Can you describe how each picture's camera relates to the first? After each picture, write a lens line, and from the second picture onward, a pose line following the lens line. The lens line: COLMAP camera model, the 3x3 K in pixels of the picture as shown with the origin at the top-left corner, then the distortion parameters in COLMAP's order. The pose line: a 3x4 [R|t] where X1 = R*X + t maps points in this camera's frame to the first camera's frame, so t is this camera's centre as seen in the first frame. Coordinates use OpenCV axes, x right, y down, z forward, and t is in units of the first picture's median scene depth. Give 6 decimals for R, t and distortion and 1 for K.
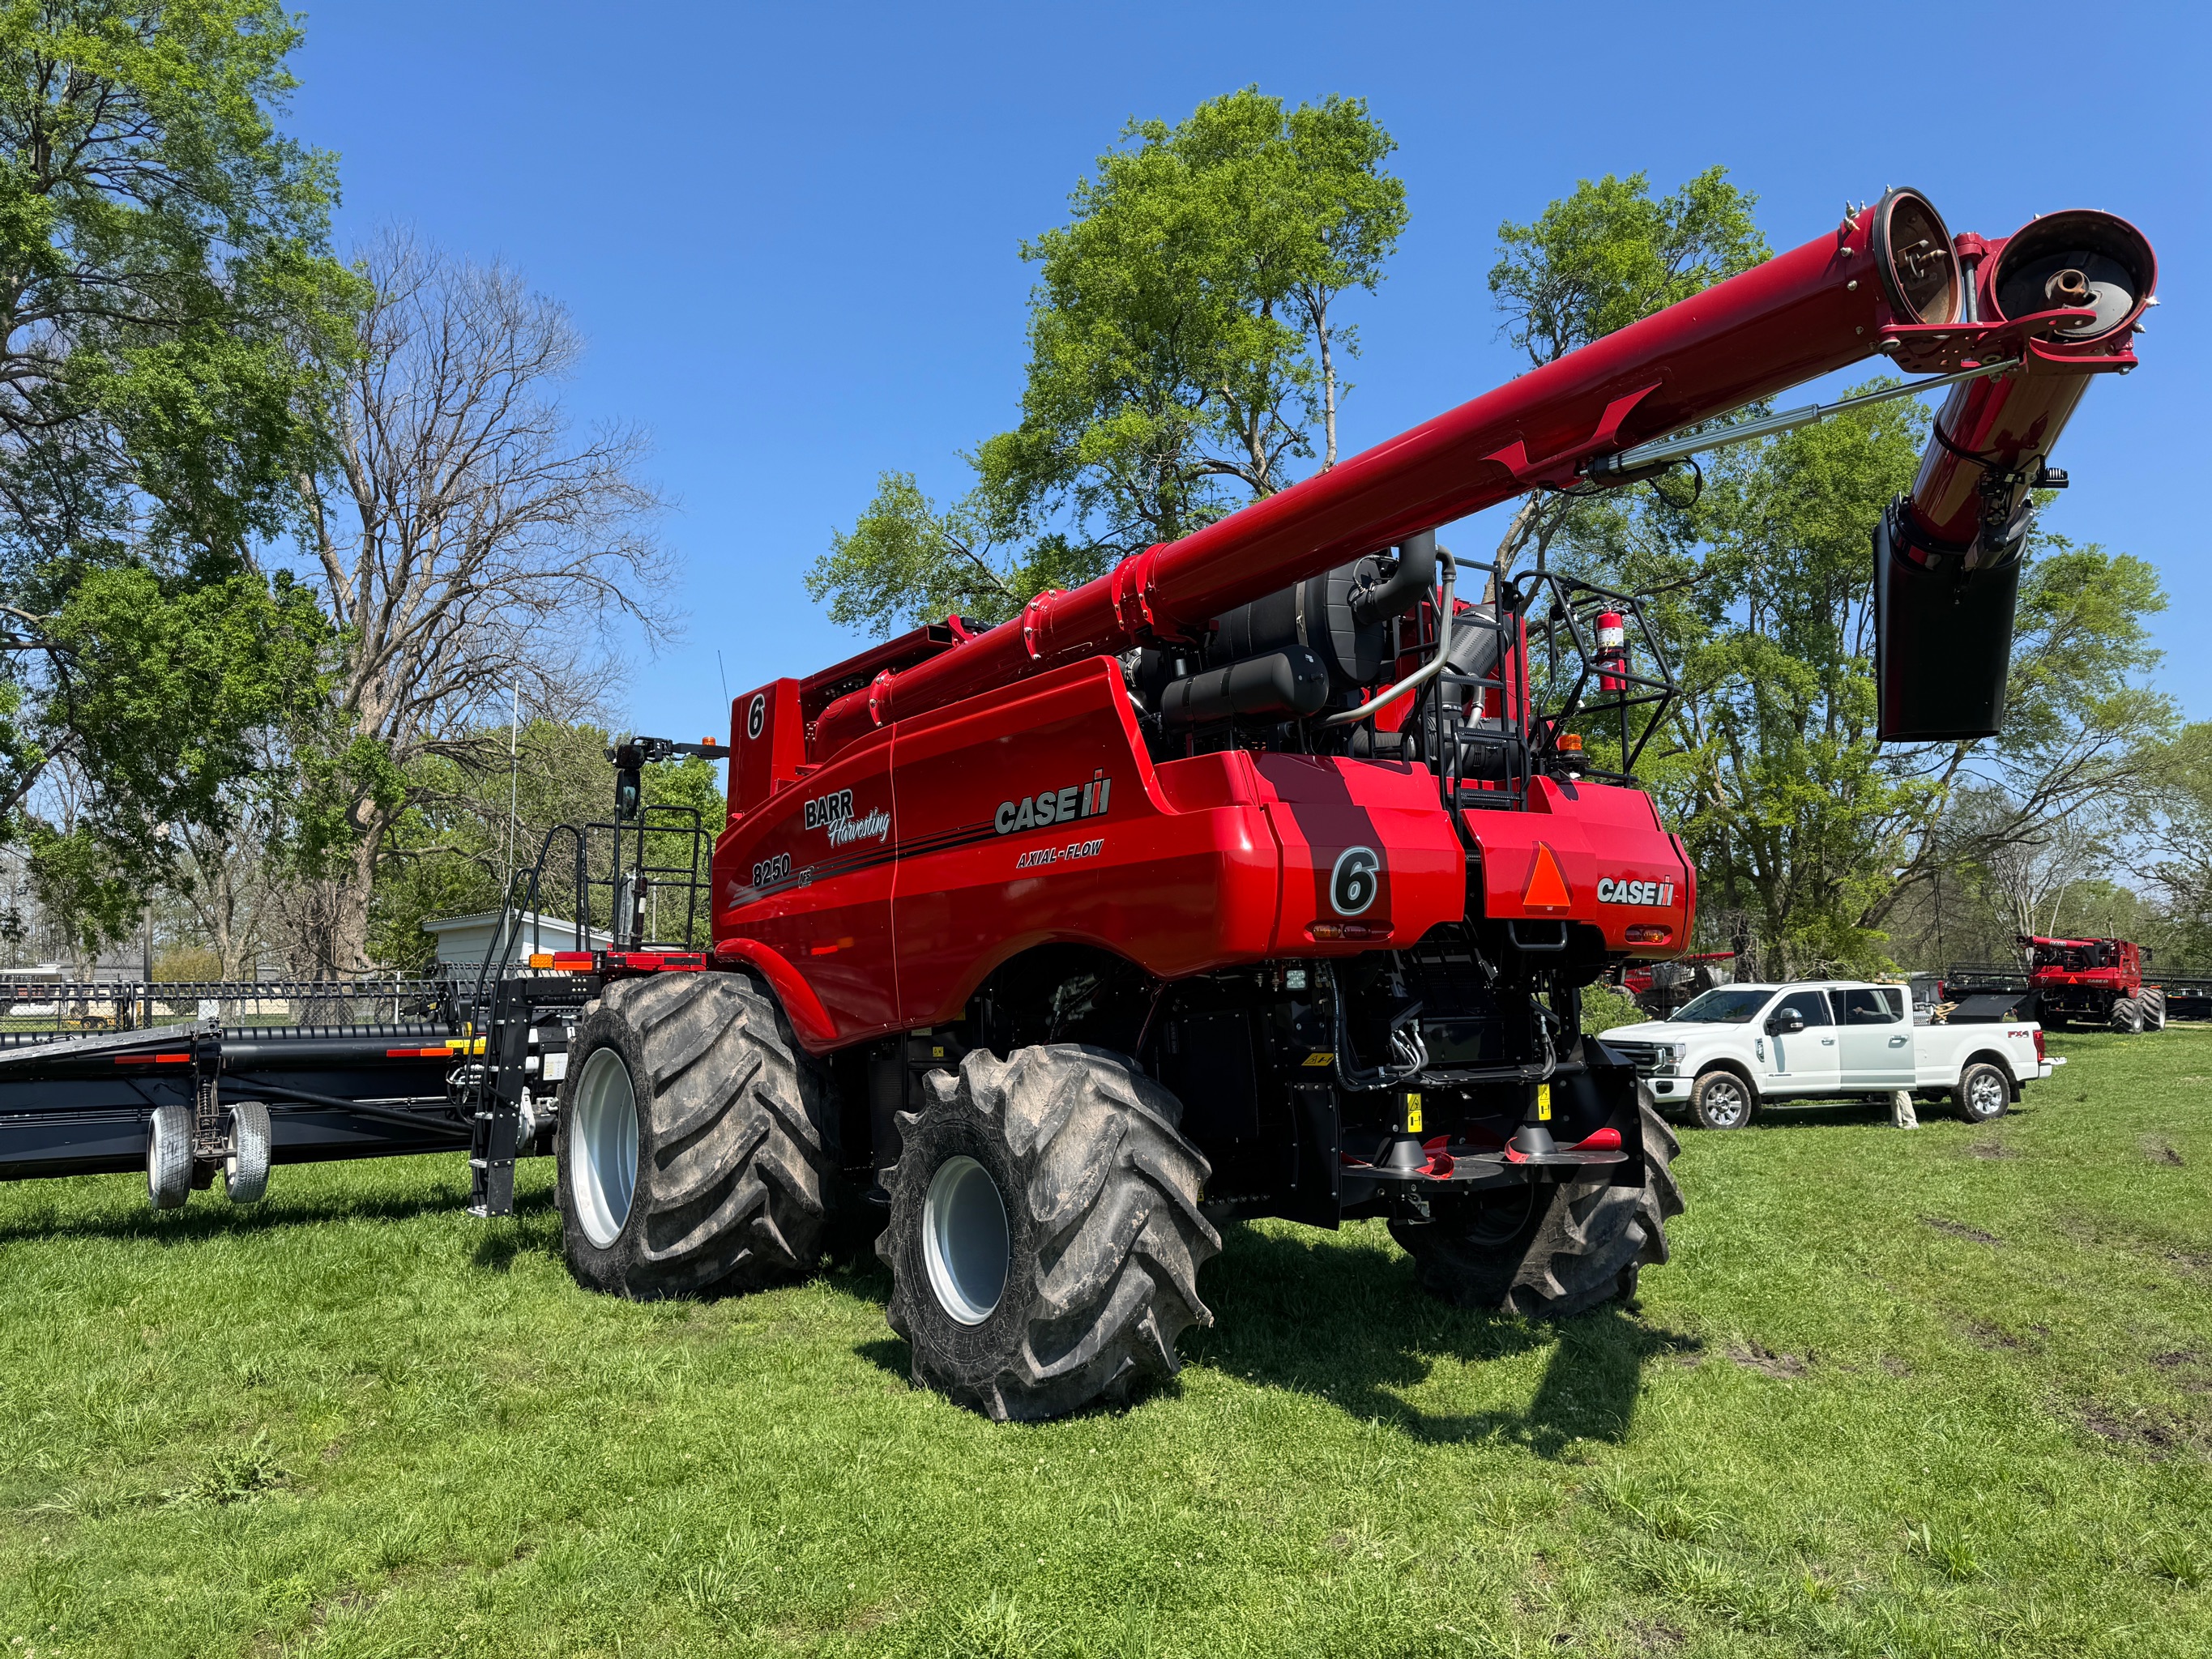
lens RADIAL K [[1539.5, 0, 1106.9], [0, 1539.5, 842.1], [0, 0, 1]] dist [-0.003567, -0.008907]
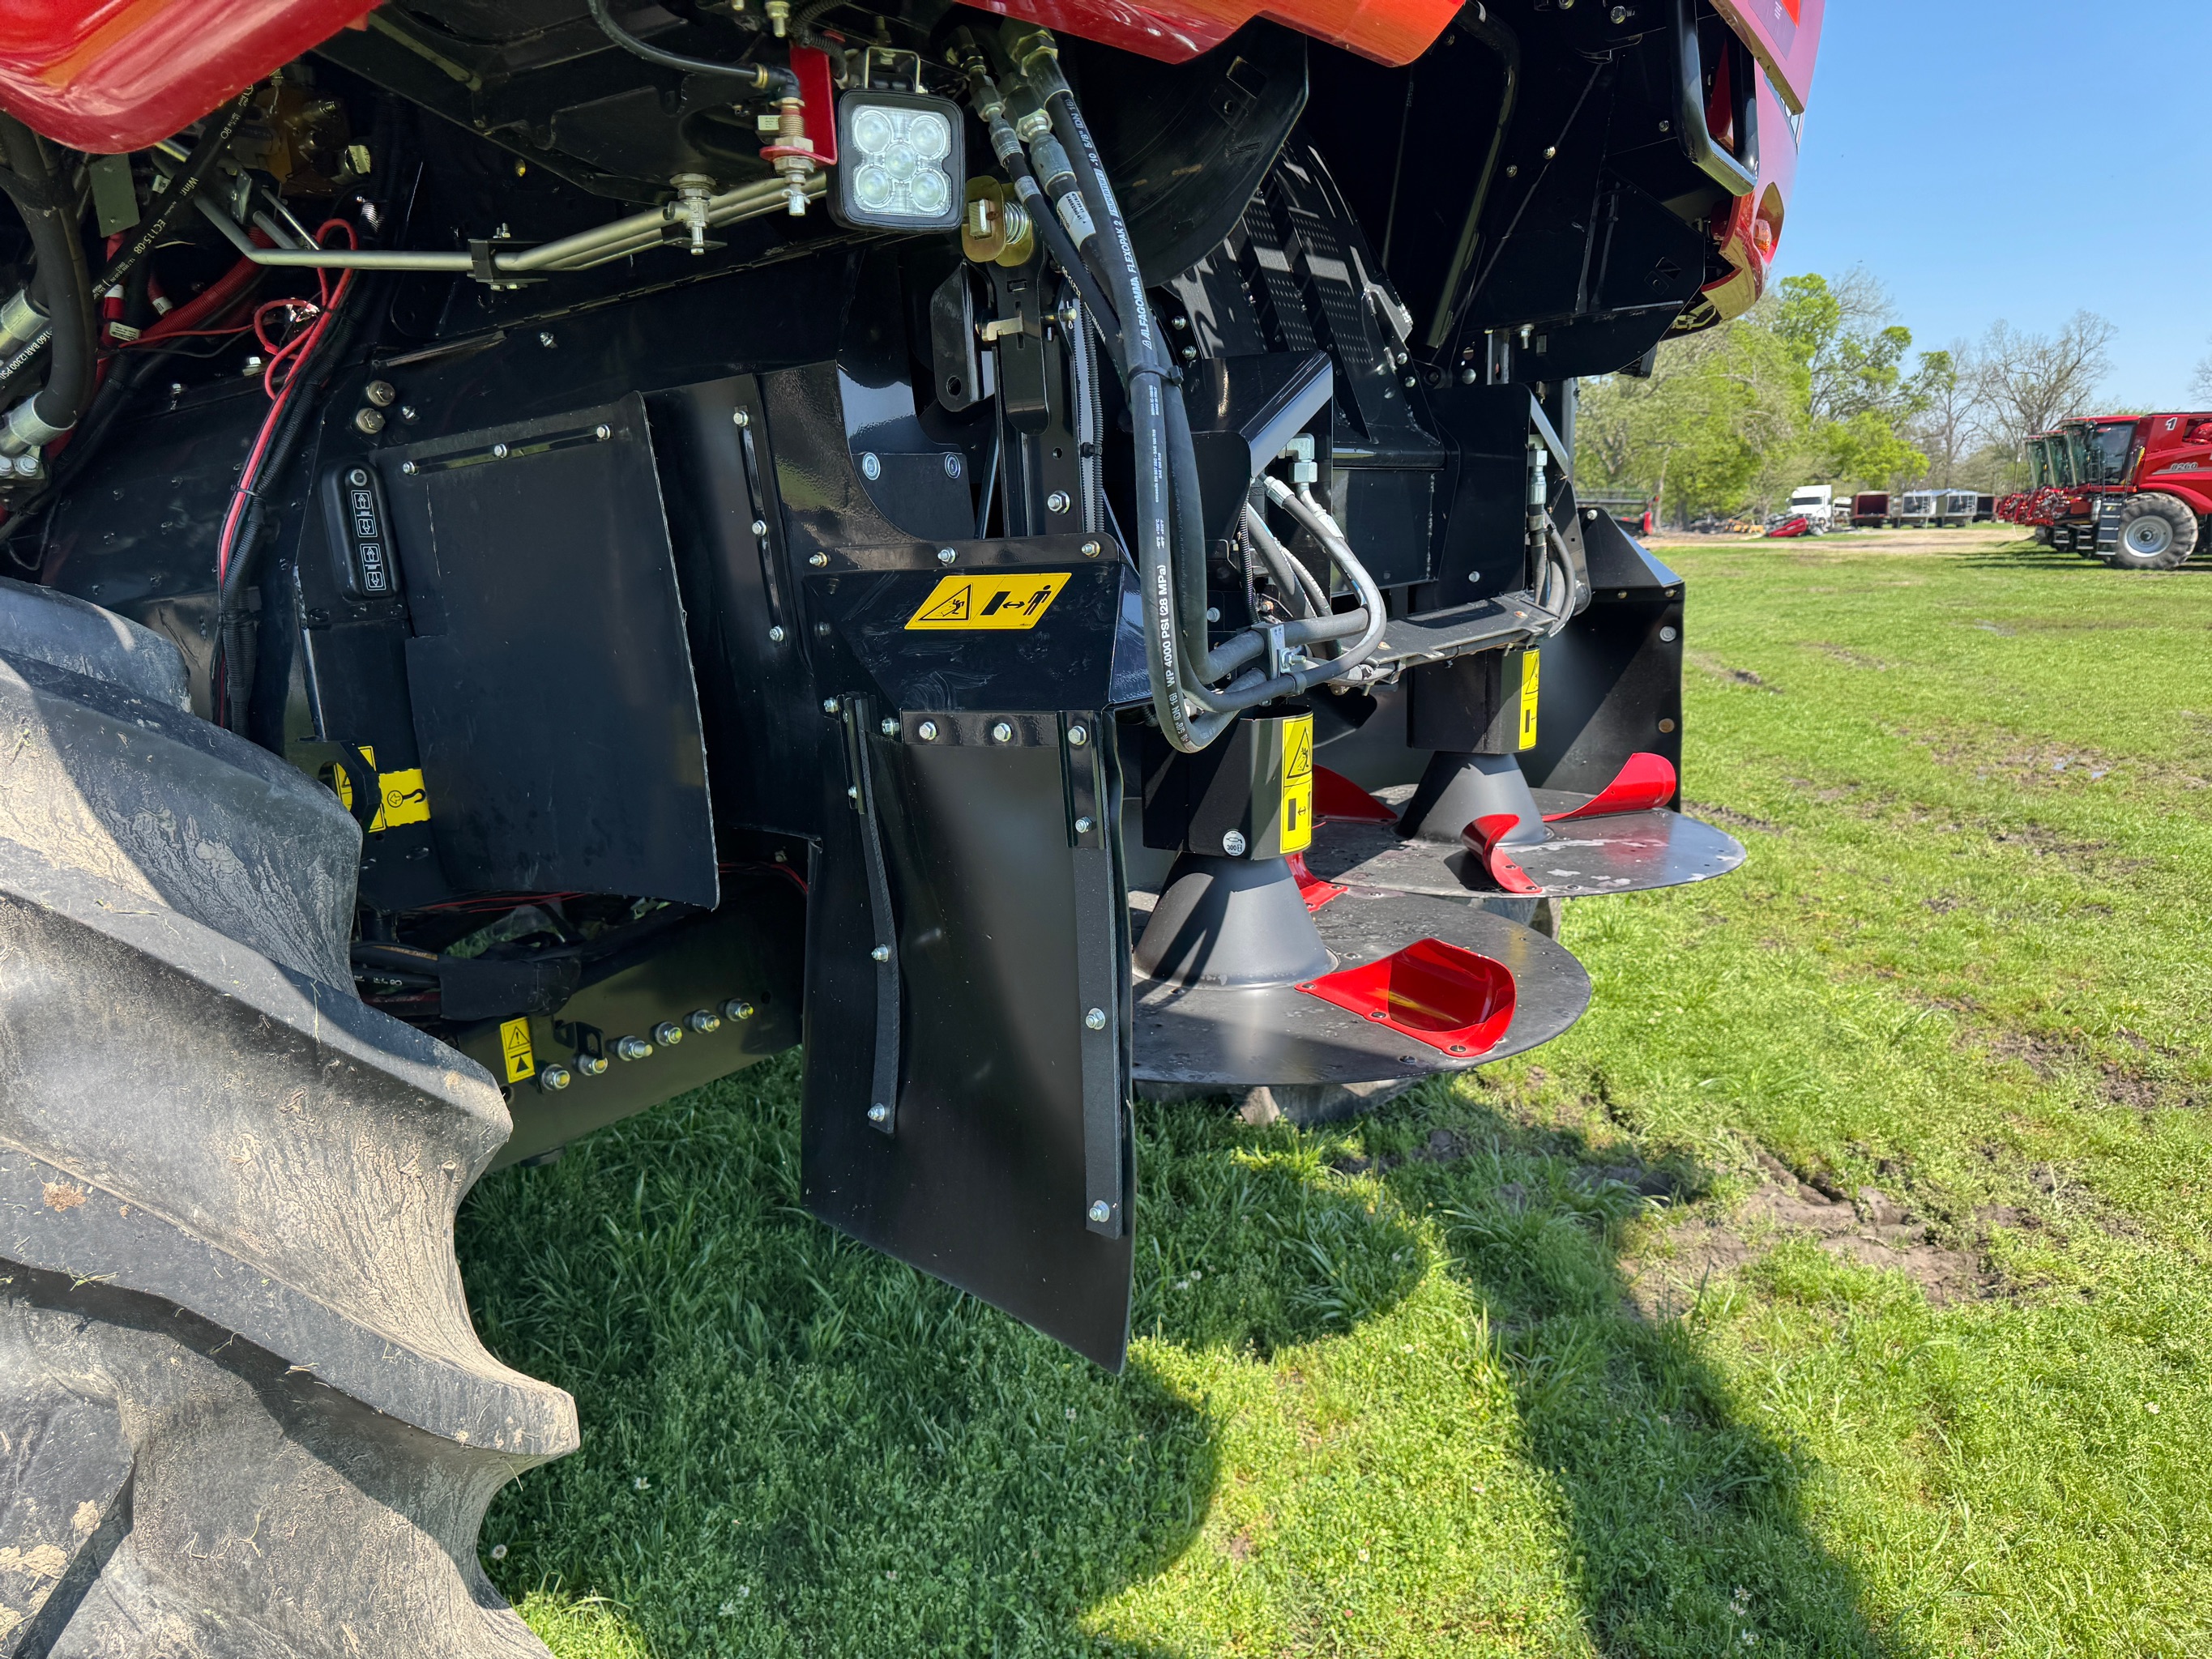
lens RADIAL K [[1539.5, 0, 1106.9], [0, 1539.5, 842.1], [0, 0, 1]] dist [-0.003567, -0.008907]
pose [[0.933894, -0.083805, 0.347590, 0.072932], [-0.025077, 0.954397, 0.297484, 0.105461], [-0.356670, -0.286535, 0.889204, 0.768250]]
